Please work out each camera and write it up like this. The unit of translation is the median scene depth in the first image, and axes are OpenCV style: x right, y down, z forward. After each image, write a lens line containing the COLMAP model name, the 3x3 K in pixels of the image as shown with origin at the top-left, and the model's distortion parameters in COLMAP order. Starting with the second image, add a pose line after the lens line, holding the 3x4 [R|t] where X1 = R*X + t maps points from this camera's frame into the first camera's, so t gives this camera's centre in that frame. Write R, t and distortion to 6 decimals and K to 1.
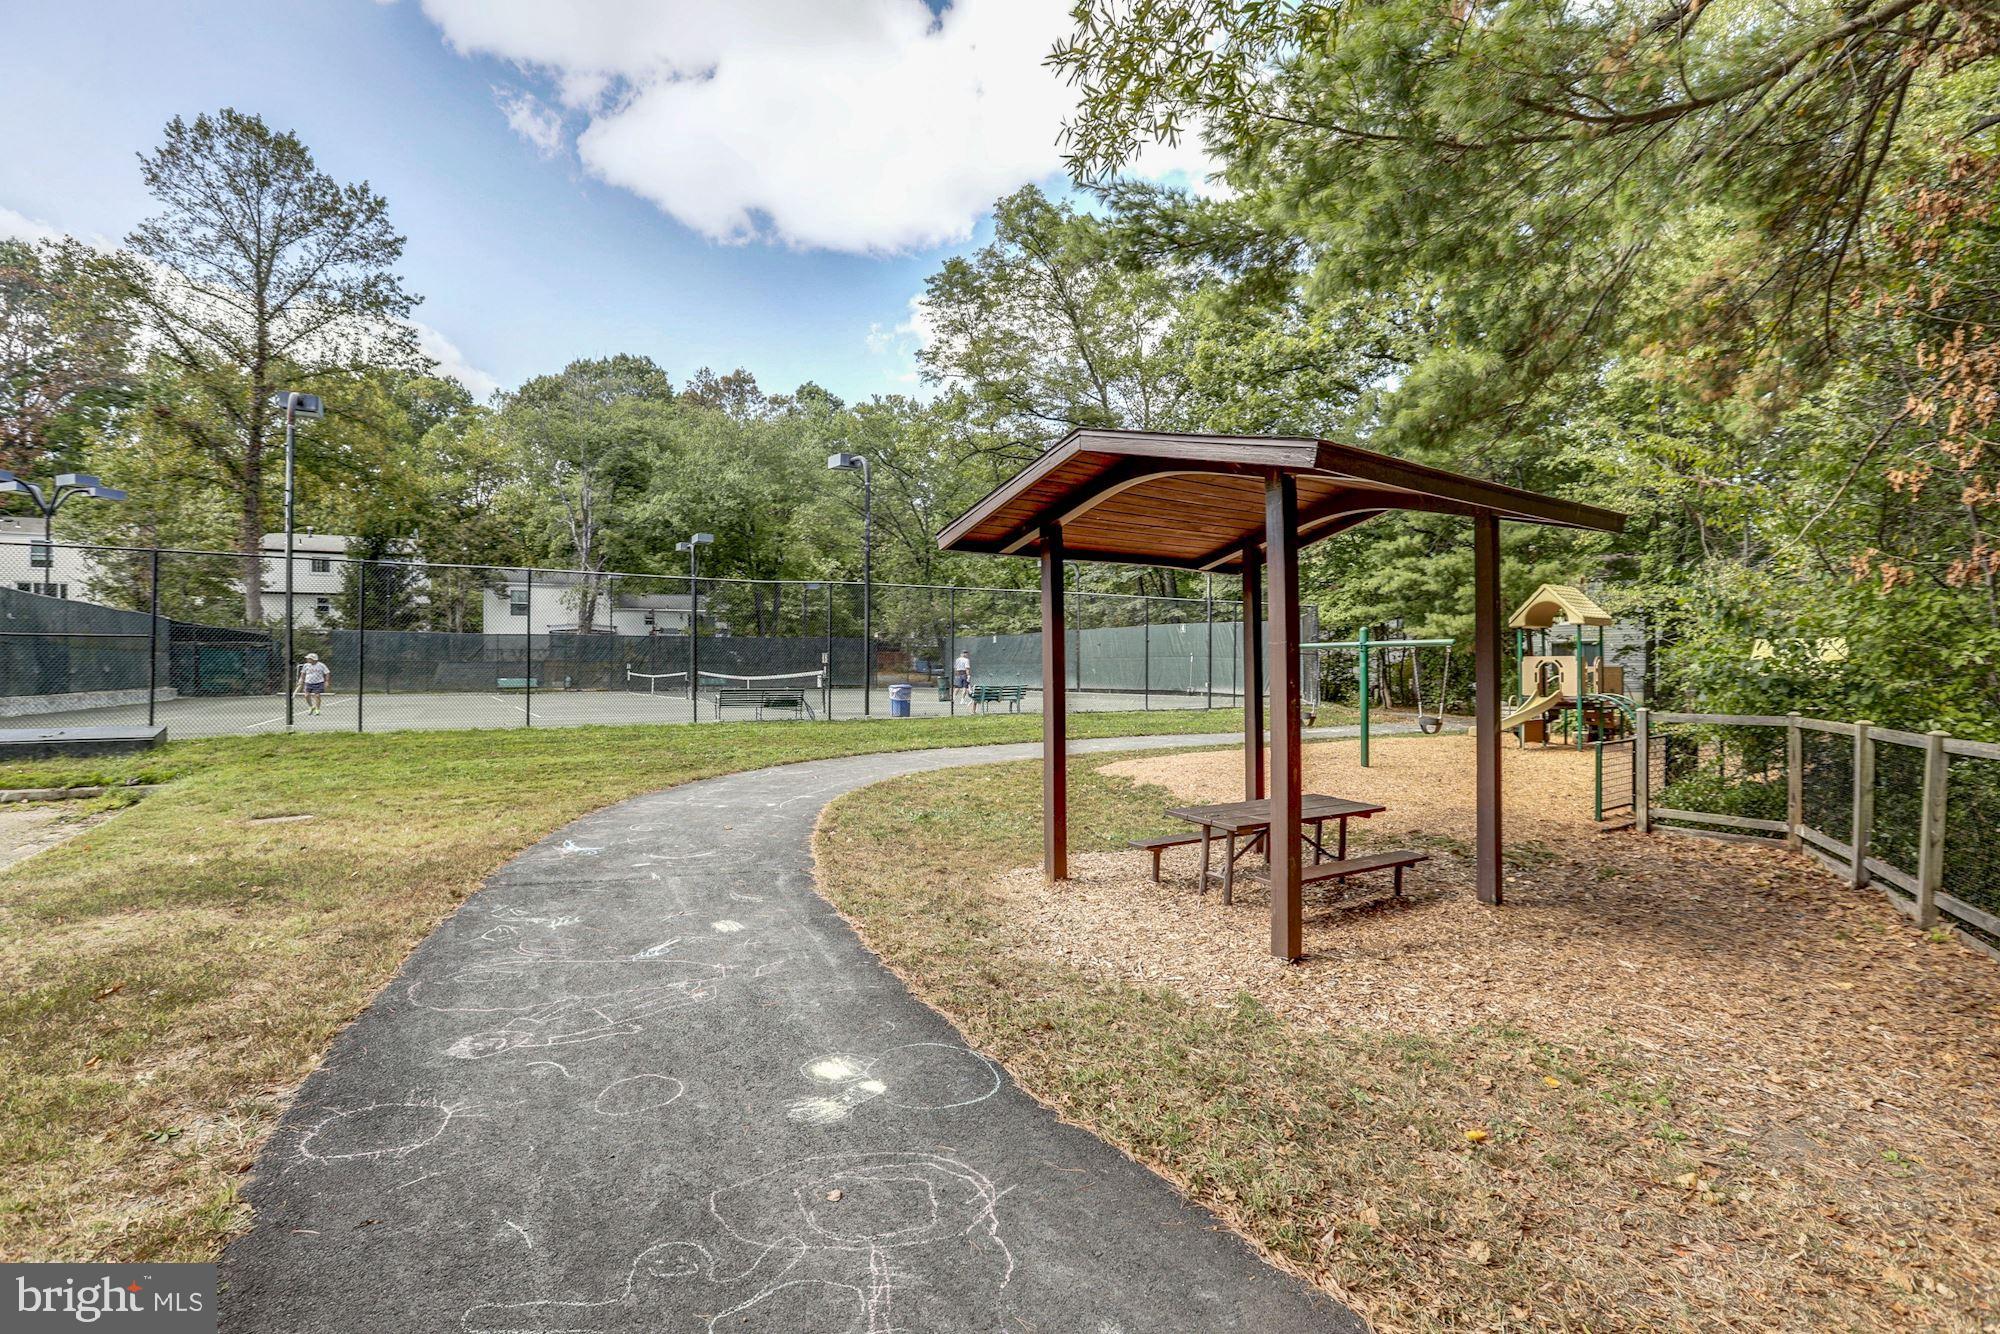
lens RADIAL K [[959.6, 0, 997.7], [0, 959.6, 657.3], [0, 0, 1]] dist [0.004944, 0.000434]
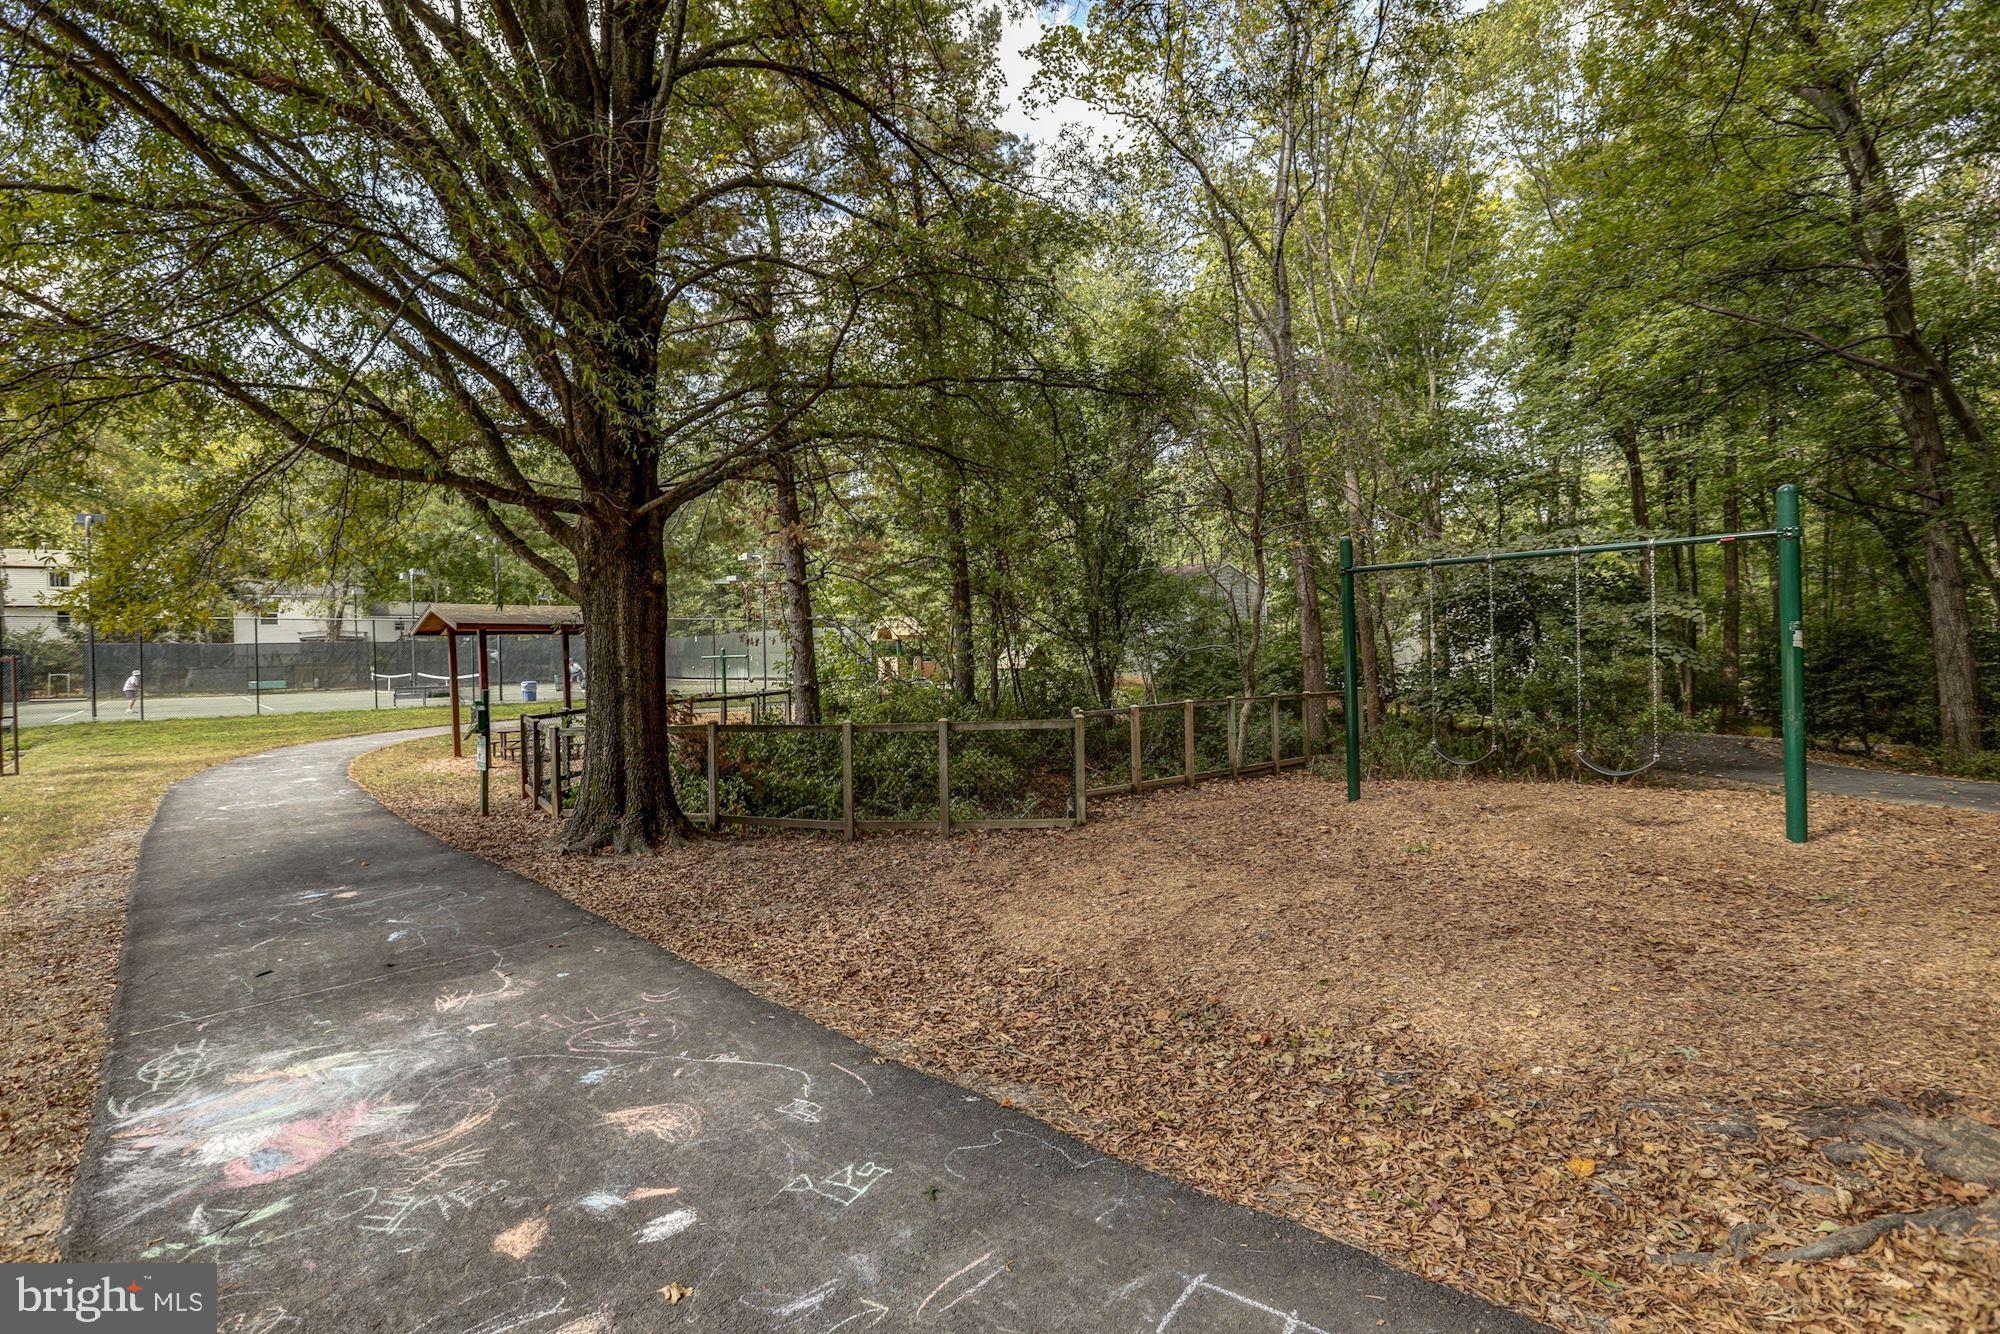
lens RADIAL K [[959.6, 0, 1002.4], [0, 959.6, 670.5], [0, 0, 1]] dist [0.004944, 0.000434]
pose [[0.984303, -0.025889, 0.174580, 0.165007], [0.020598, 0.999274, 0.032051, -0.009784], [-0.175283, -0.027951, 0.984121, -0.289681]]
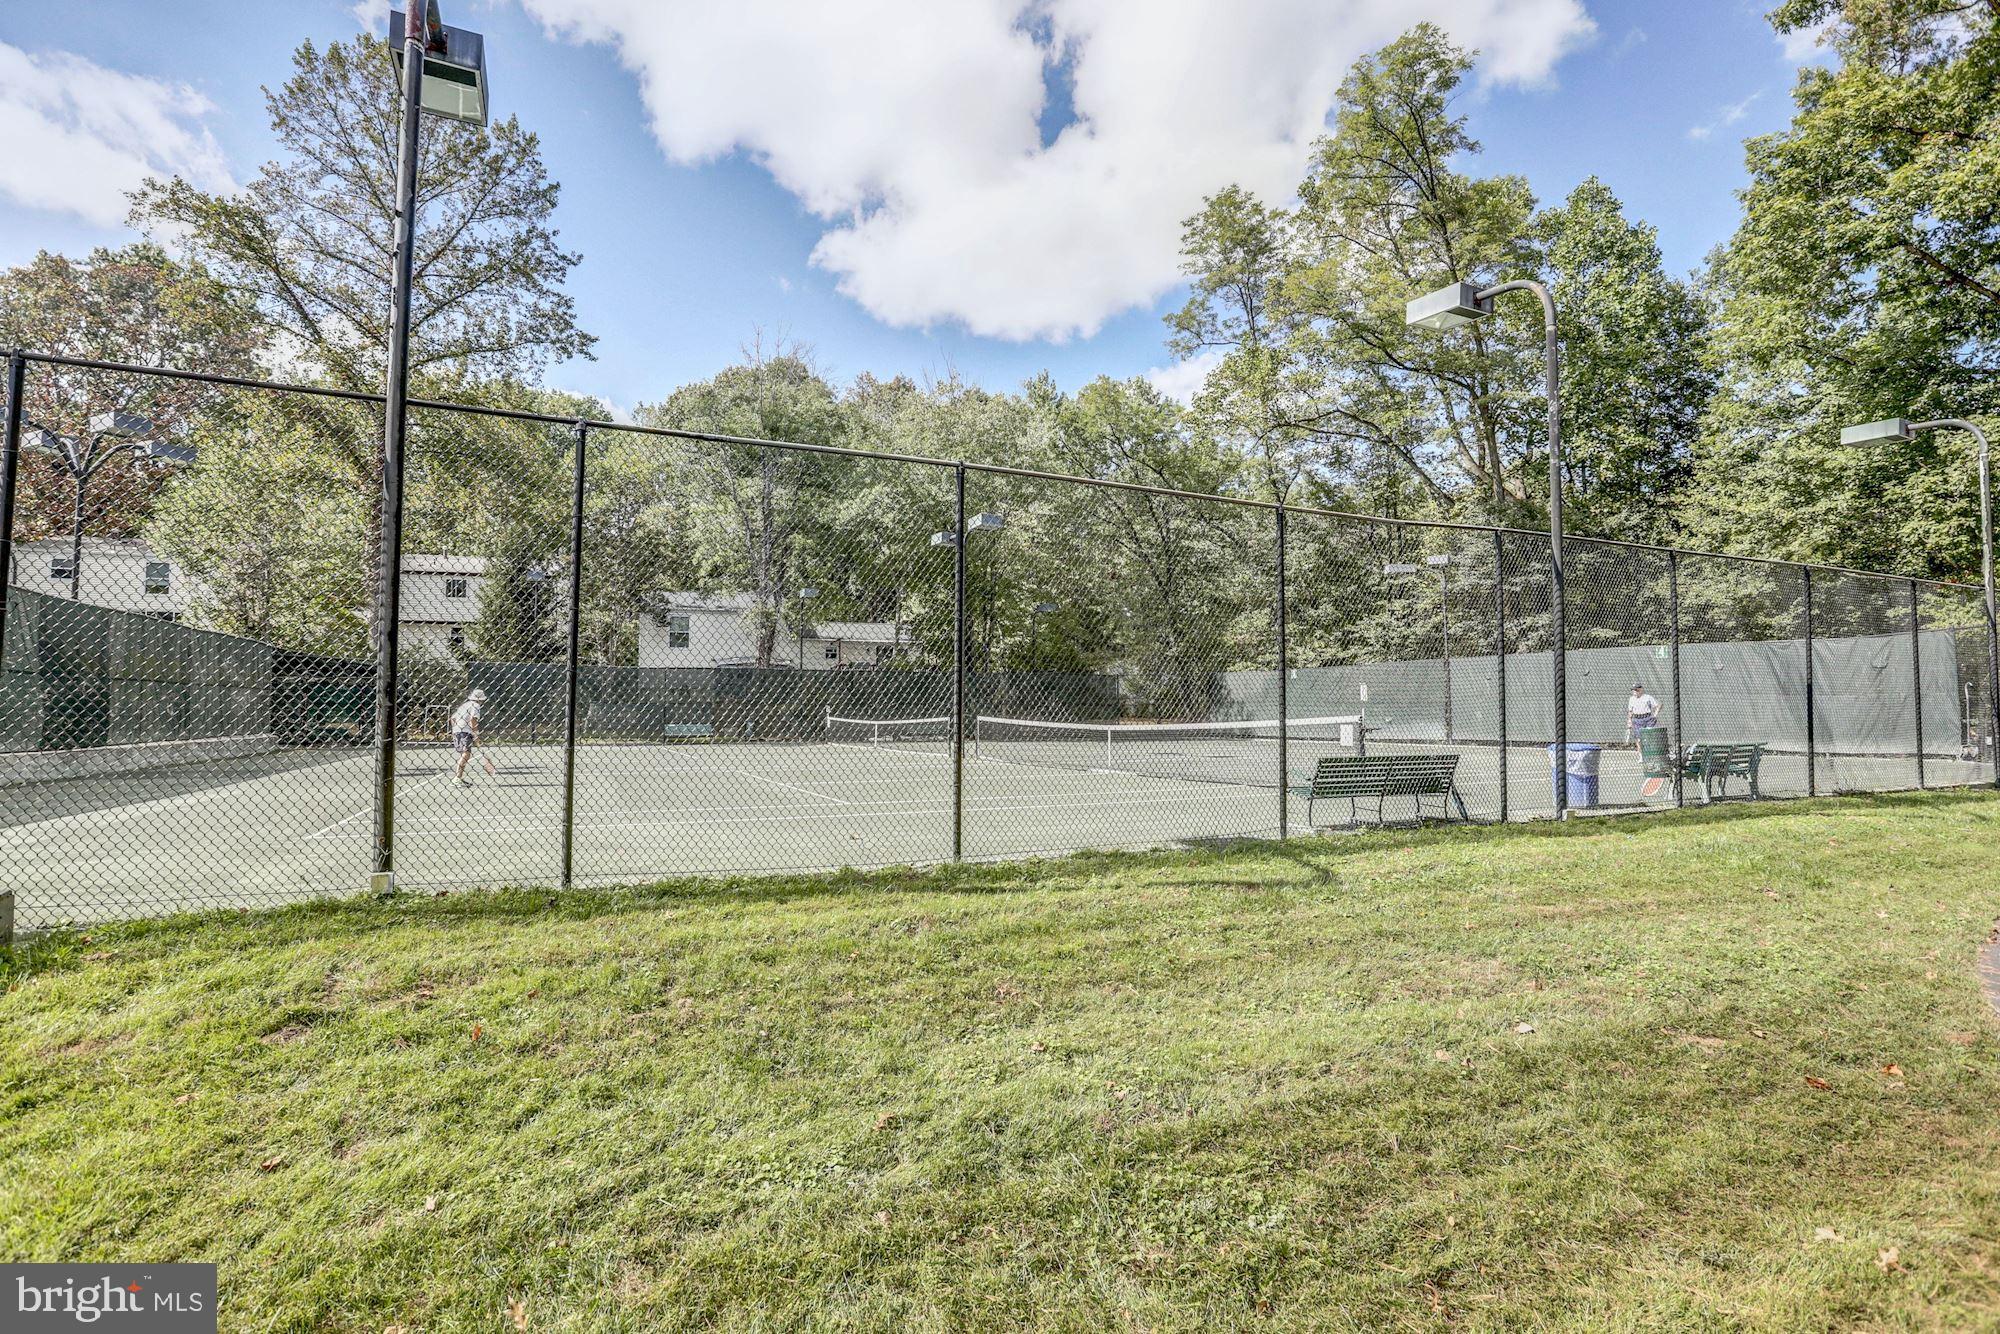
lens RADIAL K [[946.7, 0, 1001.1], [0, 946.7, 676.9], [0, 0, 1]] dist [-0.006344, -0.000592]
pose [[0.996414, -0.000253, -0.084610, -0.173942], [-0.001867, 0.999686, -0.024982, 0.003486], [0.084590, 0.025051, 0.996101, 0.238831]]
